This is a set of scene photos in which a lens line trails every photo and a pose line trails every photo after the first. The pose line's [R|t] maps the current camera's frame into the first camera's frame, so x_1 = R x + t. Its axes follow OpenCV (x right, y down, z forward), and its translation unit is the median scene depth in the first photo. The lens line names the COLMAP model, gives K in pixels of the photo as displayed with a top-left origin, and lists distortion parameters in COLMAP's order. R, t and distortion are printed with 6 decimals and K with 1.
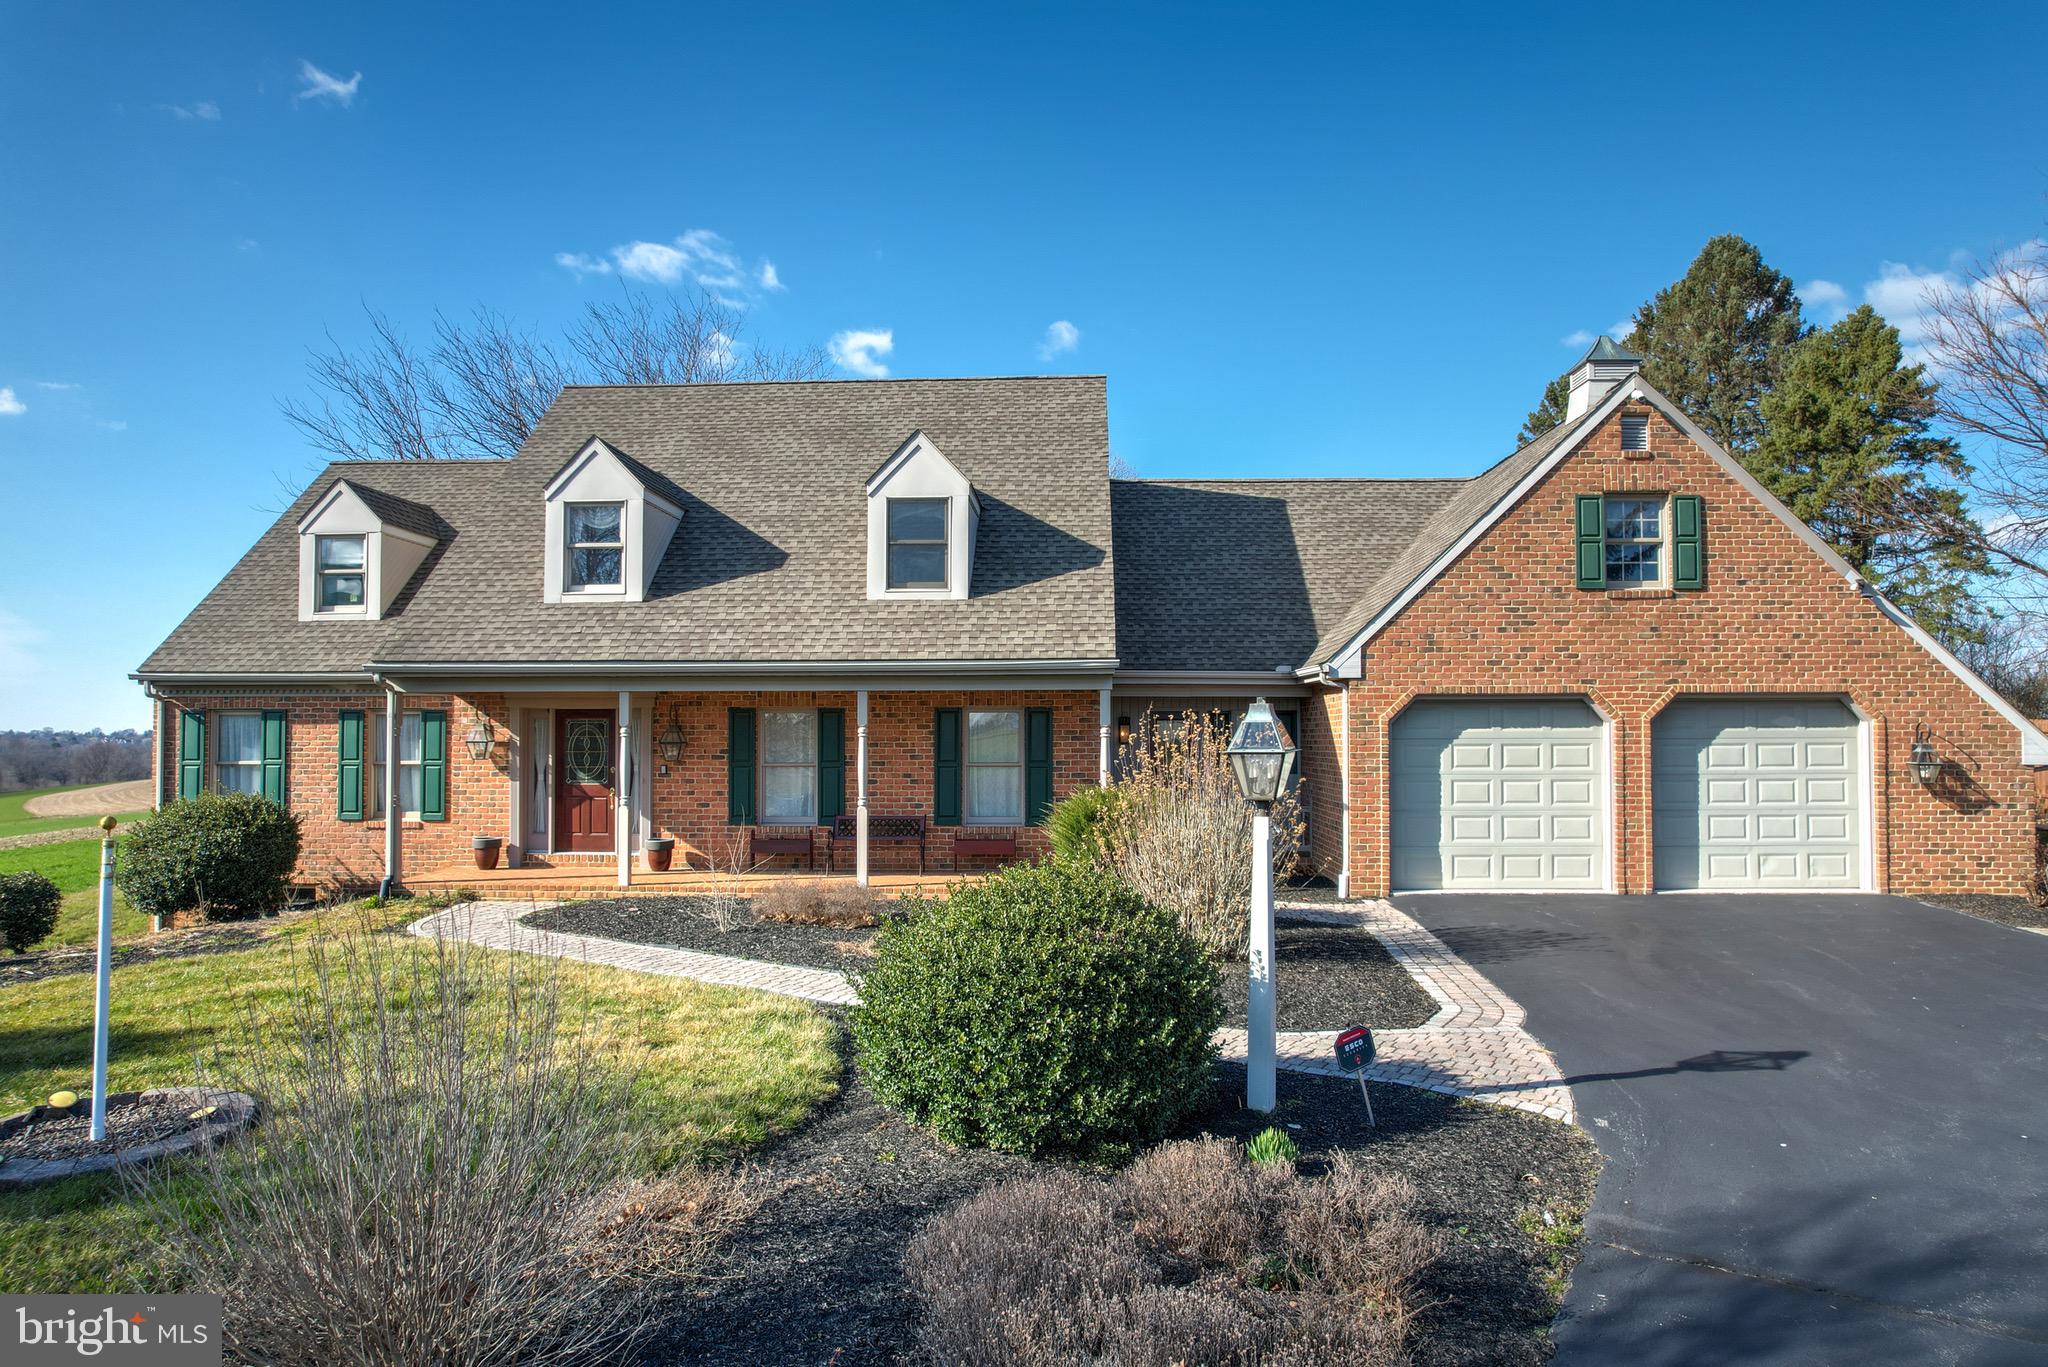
lens RADIAL K [[1320.8, 0, 1034.2], [0, 1320.8, 692.6], [0, 0, 1]] dist [-0.076867, 0.068580]
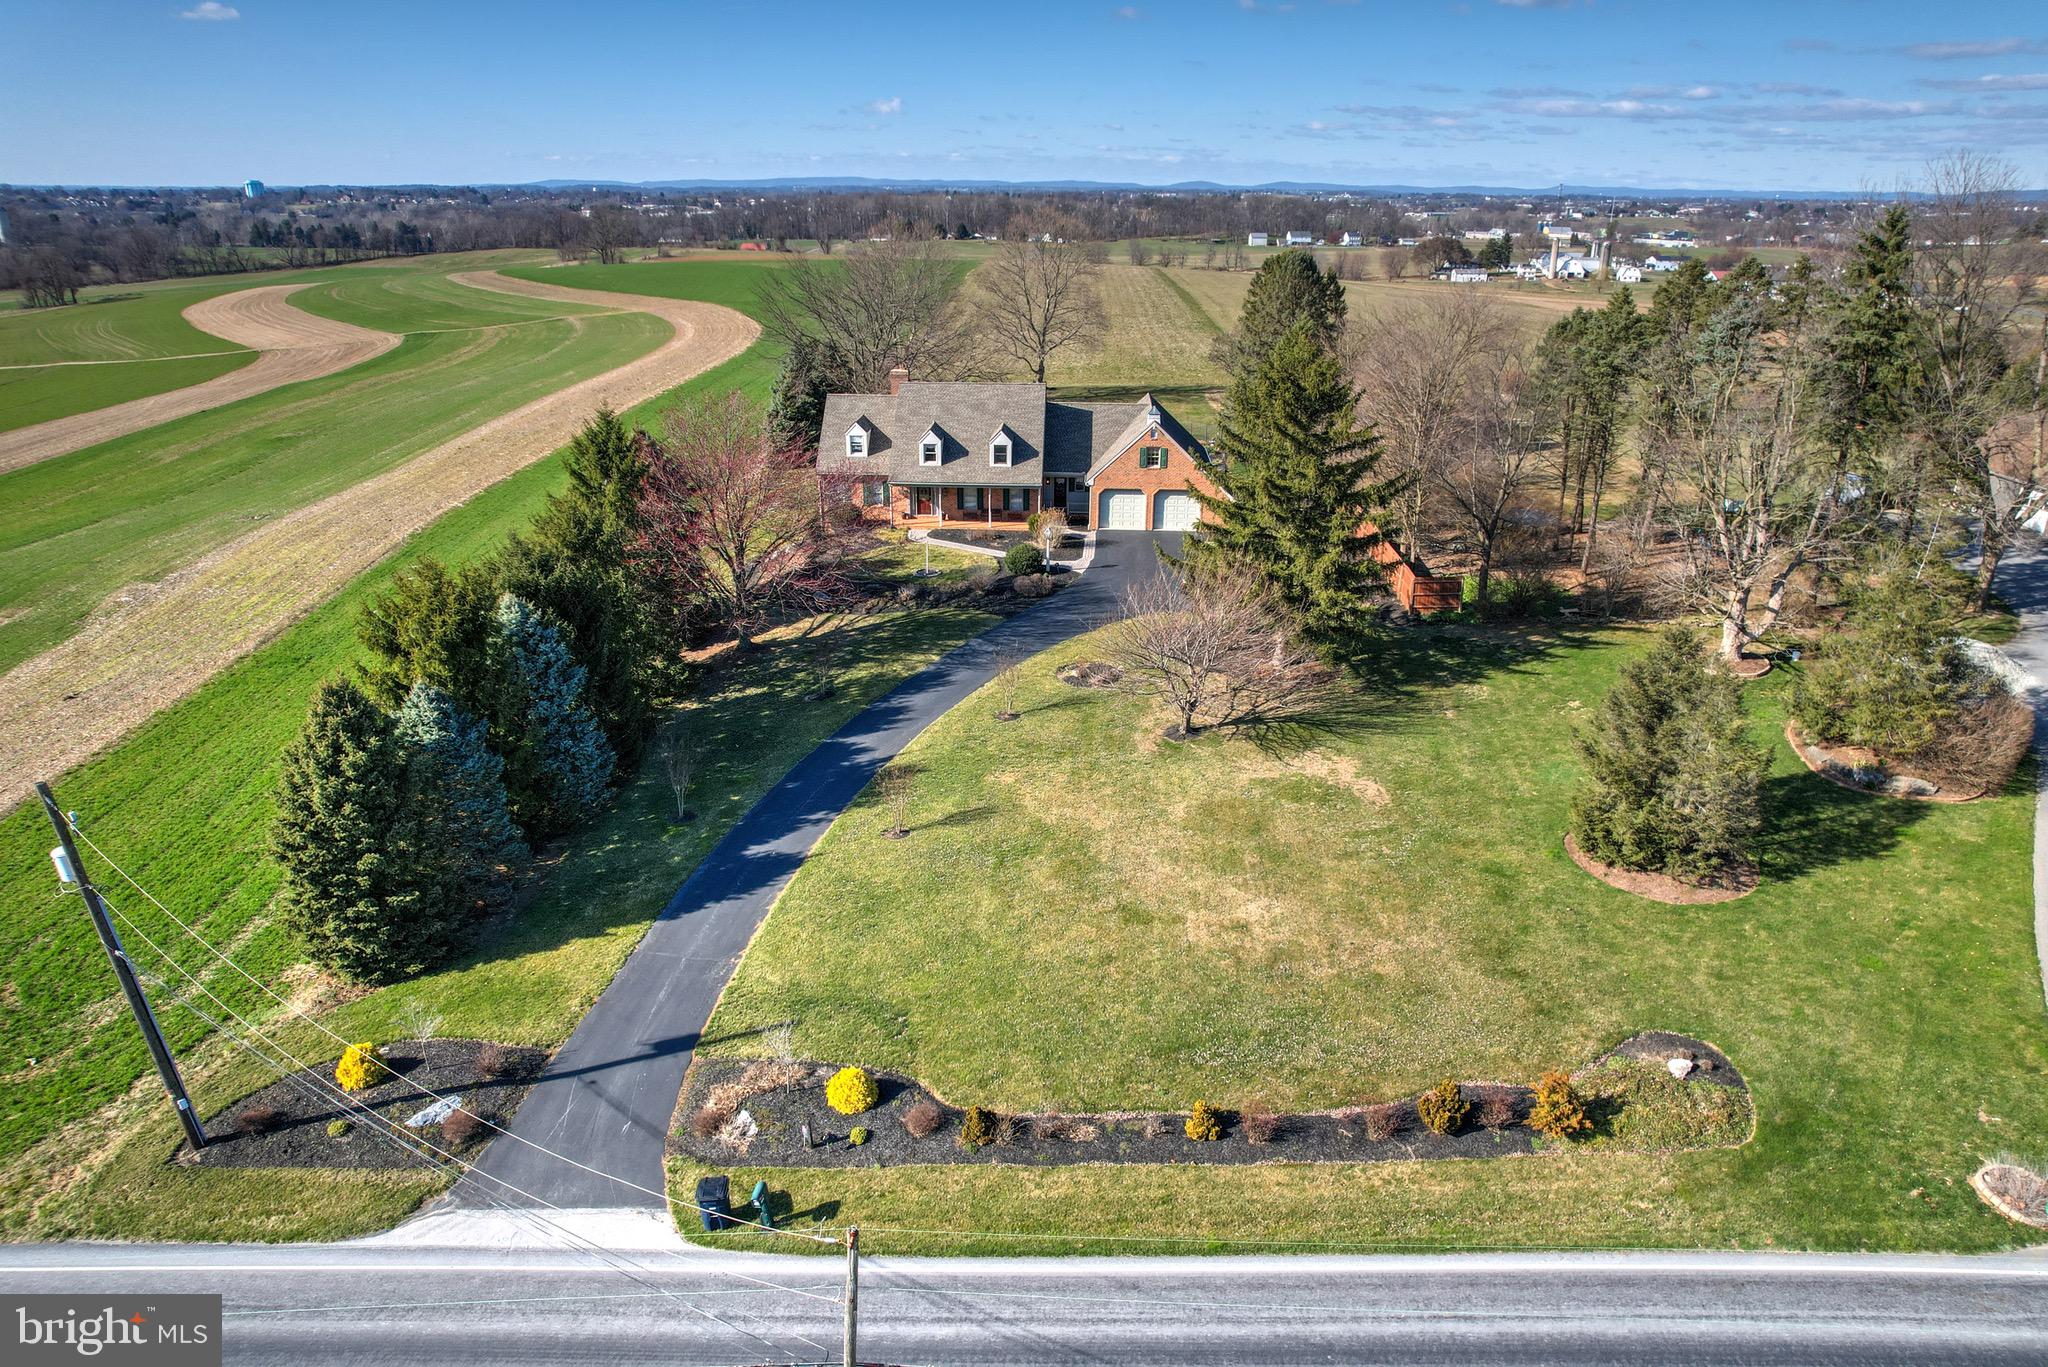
lens RADIAL K [[1342.0, 0, 1035.0], [0, 1342.0, 687.8], [0, 0, 1]] dist [-0.080266, 0.072520]
pose [[0.999954, 0.009553, -0.000914, 0.046920], [-0.008466, 0.923038, 0.384615, -1.188006], [0.004518, -0.384589, 0.923077, -3.742600]]
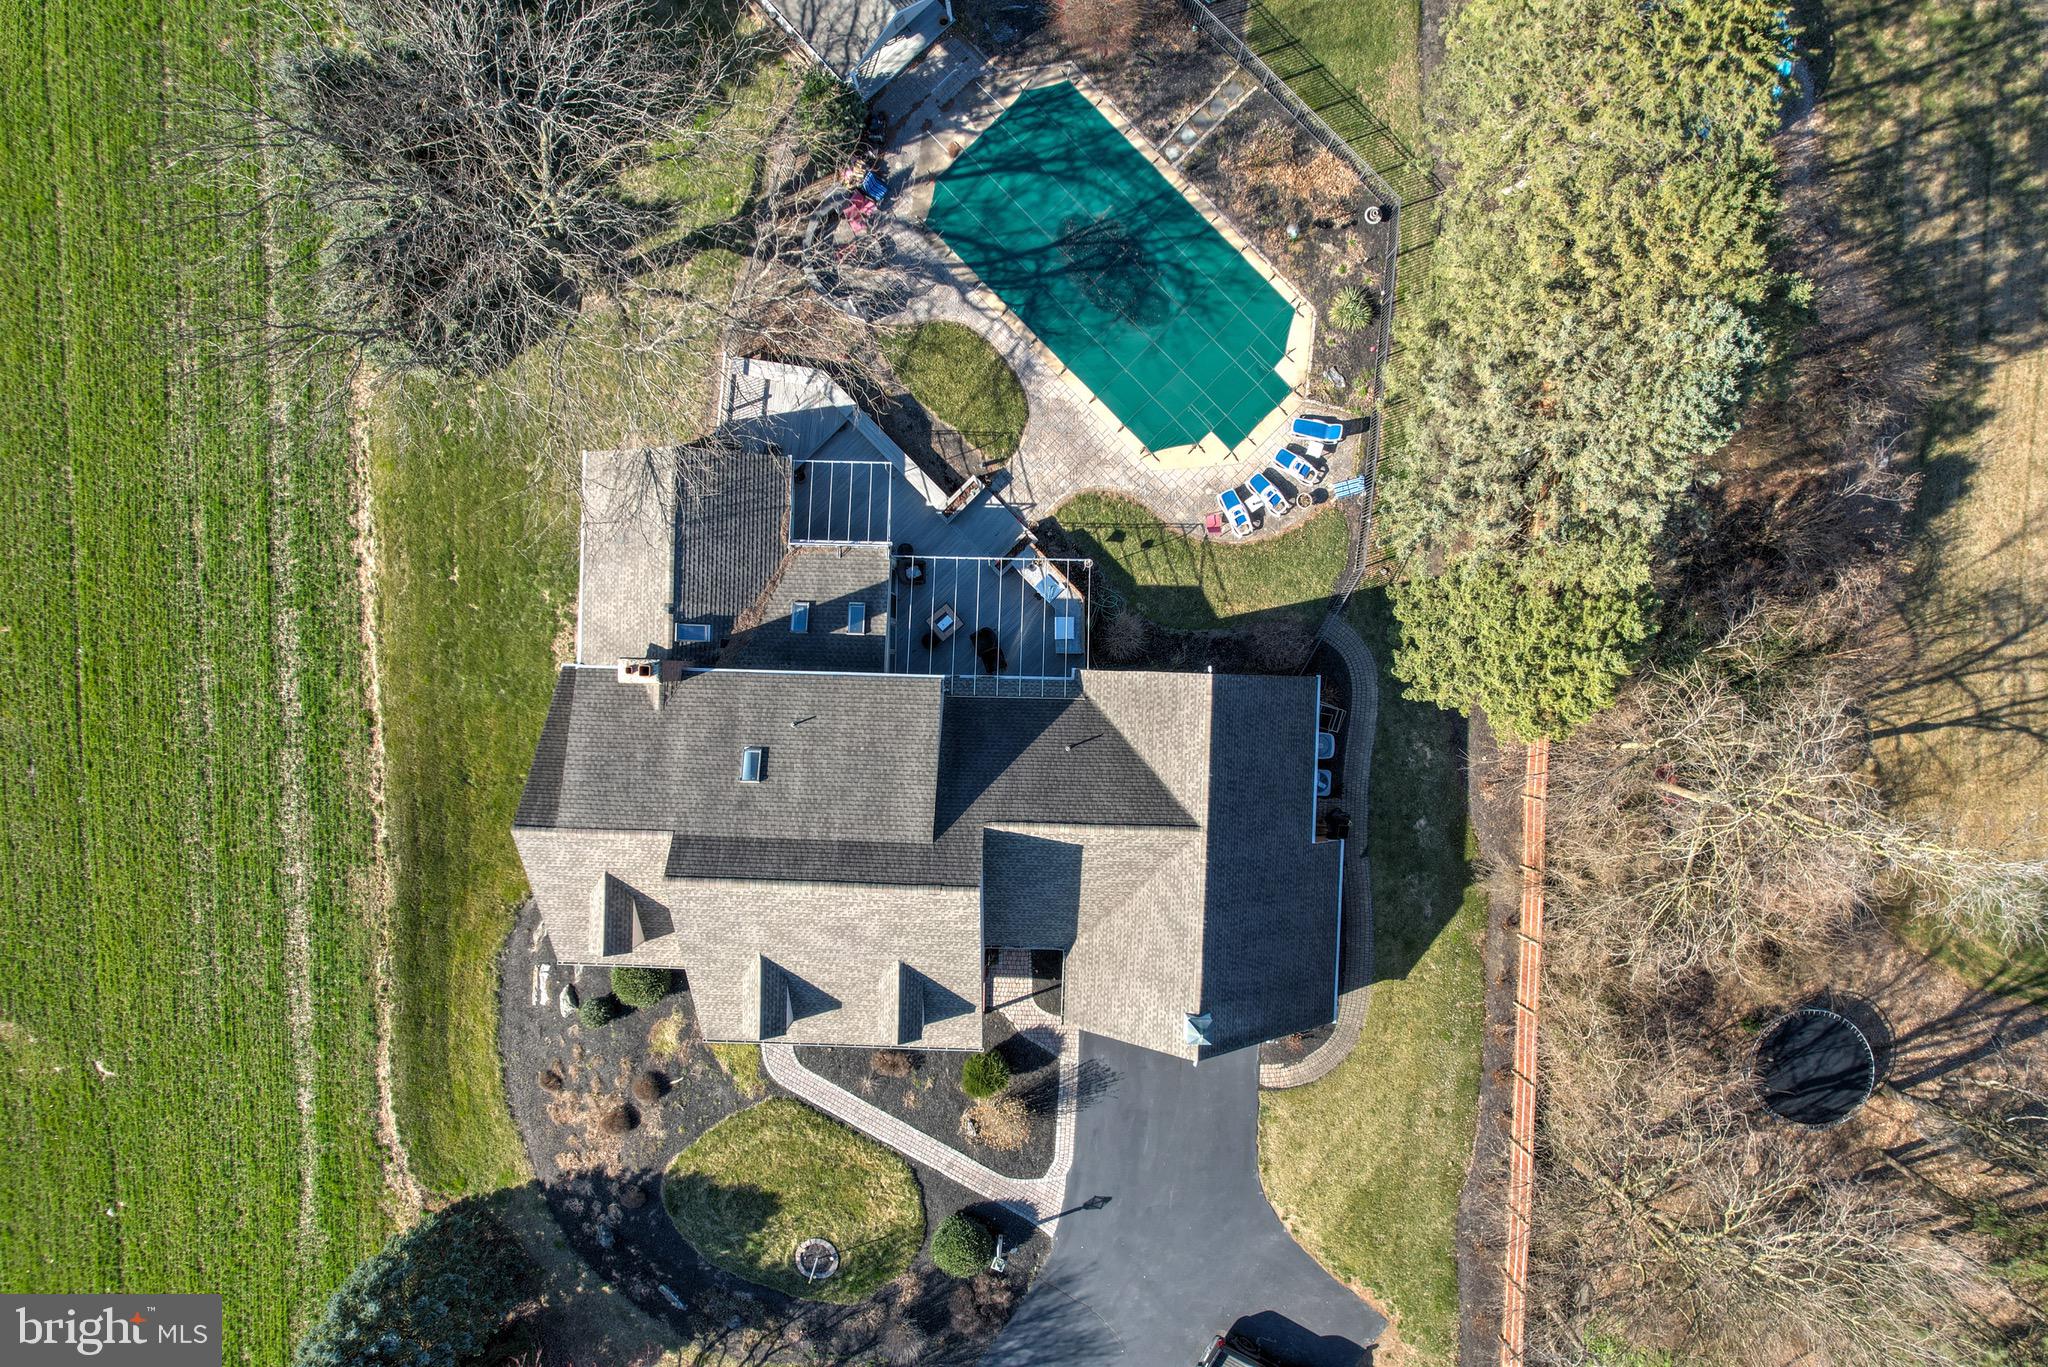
lens RADIAL K [[1314.1, 0, 1033.7], [0, 1314.1, 697.6], [0, 0, 1]] dist [-0.080672, 0.077285]
pose [[0.999905, -0.013772, -0.000440, 0.171108], [-0.000447, -0.064326, 0.997929, -2.548795], [-0.013771, -0.997834, -0.064326, 1.796919]]
